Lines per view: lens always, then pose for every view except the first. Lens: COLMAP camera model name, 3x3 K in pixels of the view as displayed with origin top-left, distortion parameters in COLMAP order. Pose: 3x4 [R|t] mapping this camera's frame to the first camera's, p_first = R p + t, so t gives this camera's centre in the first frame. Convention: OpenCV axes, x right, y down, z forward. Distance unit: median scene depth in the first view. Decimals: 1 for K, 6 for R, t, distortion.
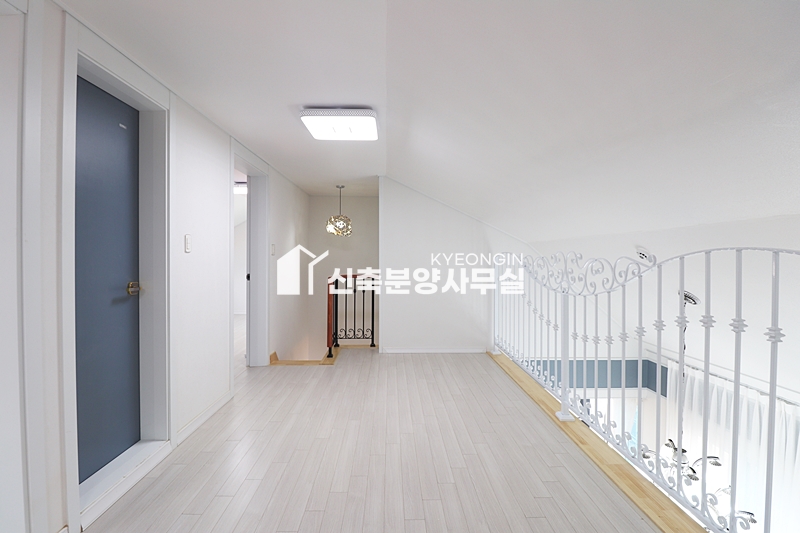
lens RADIAL K [[374.9, 0, 399.9], [0, 374.9, 262.1], [0, 0, 1]] dist [-0.008900, -0.003094]
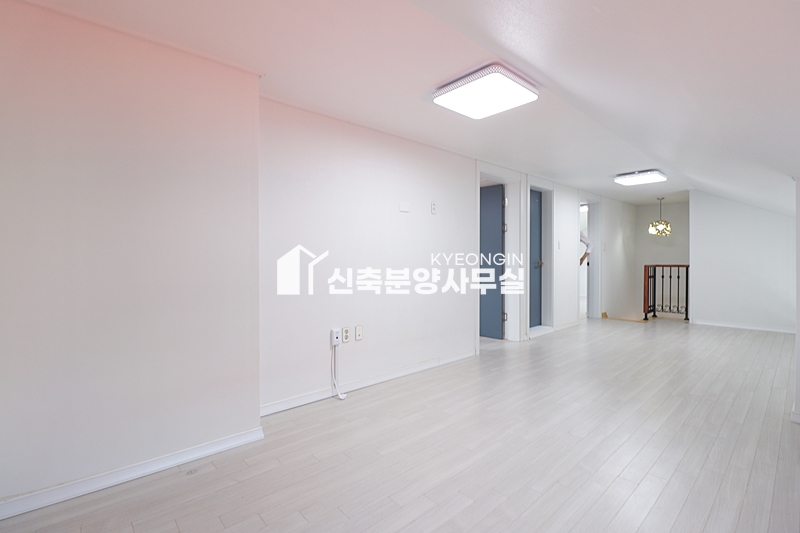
lens RADIAL K [[374.9, 0, 399.7], [0, 374.9, 264.8], [0, 0, 1]] dist [-0.008900, -0.003094]
pose [[0.654394, 0.000669, -0.756154, 0.293927], [-0.002102, 0.999997, -0.000935, 0.043232], [0.756151, 0.002202, 0.654393, -0.697978]]
